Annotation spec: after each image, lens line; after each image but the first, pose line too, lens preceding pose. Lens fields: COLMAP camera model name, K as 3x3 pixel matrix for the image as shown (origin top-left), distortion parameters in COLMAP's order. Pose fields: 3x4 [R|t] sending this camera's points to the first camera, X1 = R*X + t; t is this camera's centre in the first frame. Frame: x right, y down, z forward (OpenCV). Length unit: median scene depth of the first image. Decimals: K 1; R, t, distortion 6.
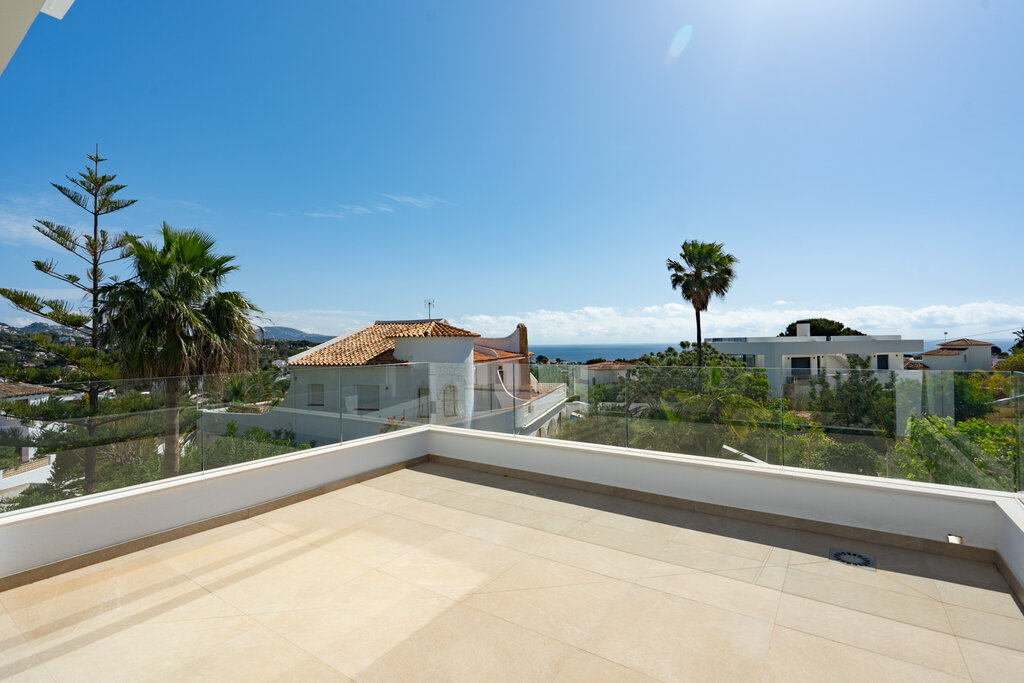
lens RADIAL K [[472.1, 0, 512.0], [0, 472.1, 341.5], [0, 0, 1]] dist [-0.002630, -0.000731]
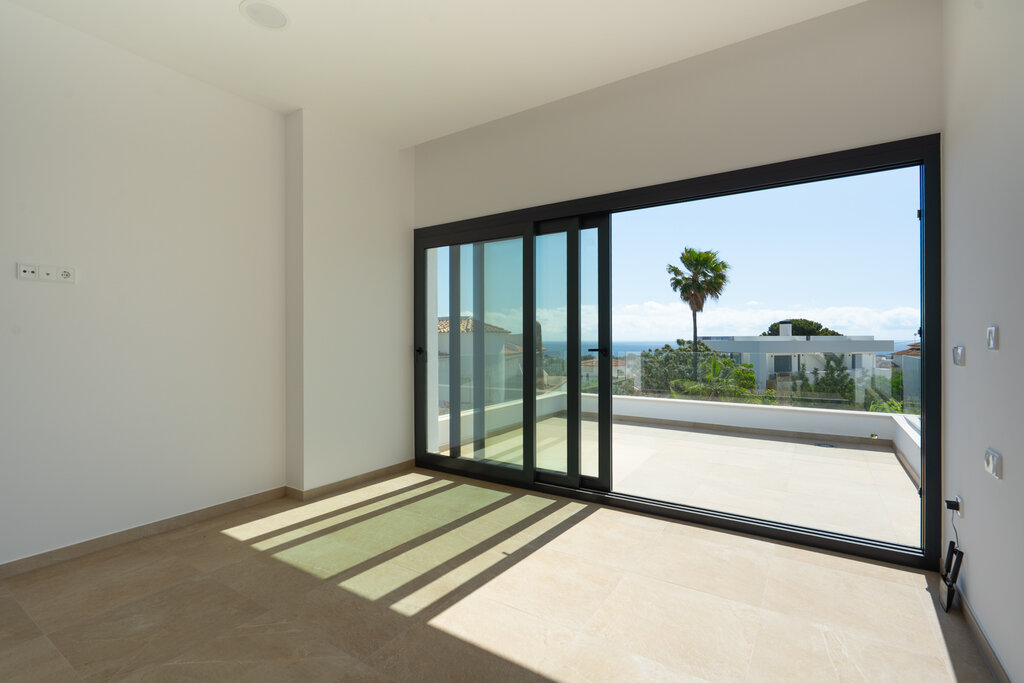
lens RADIAL K [[484.0, 0, 512.0], [0, 484.0, 341.5], [0, 0, 1]] dist [-0.026263, -0.000062]
pose [[0.999224, 0.008662, 0.038429, -0.066320], [-0.008883, 0.999945, 0.005583, 0.002165], [-0.038379, -0.005920, 0.999246, -0.096448]]
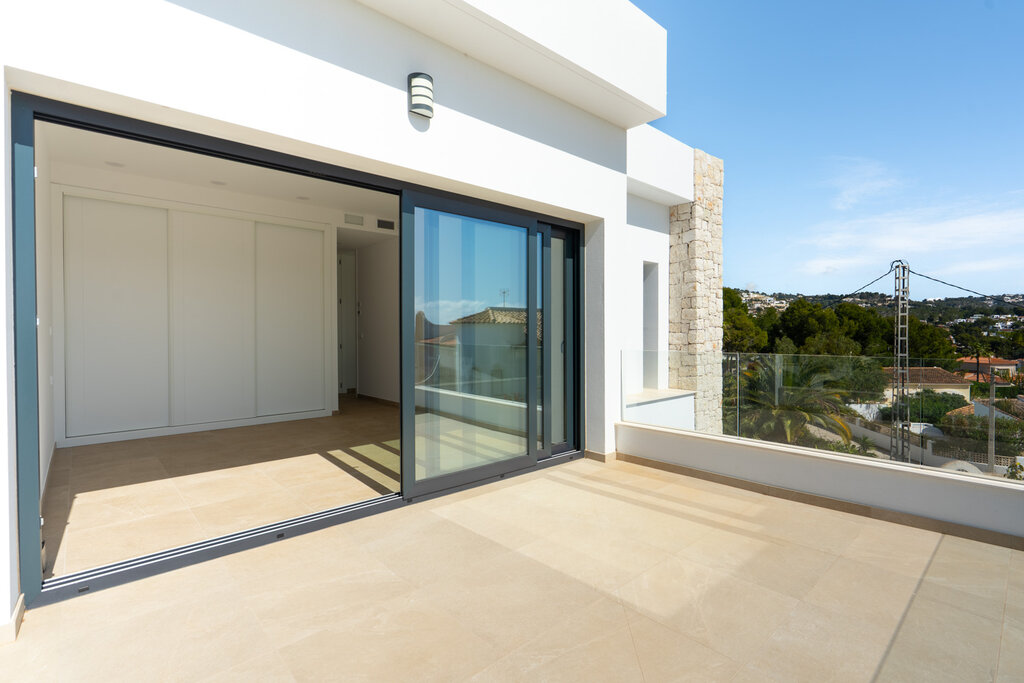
lens RADIAL K [[462.3, 0, 512.0], [0, 462.3, 341.5], [0, 0, 1]] dist [-0.000515, -0.000178]
pose [[-0.217598, 0.029782, -0.975584, 0.096977], [0.011642, 0.999542, 0.027916, -0.000561], [0.975969, -0.005284, -0.217845, 0.115821]]
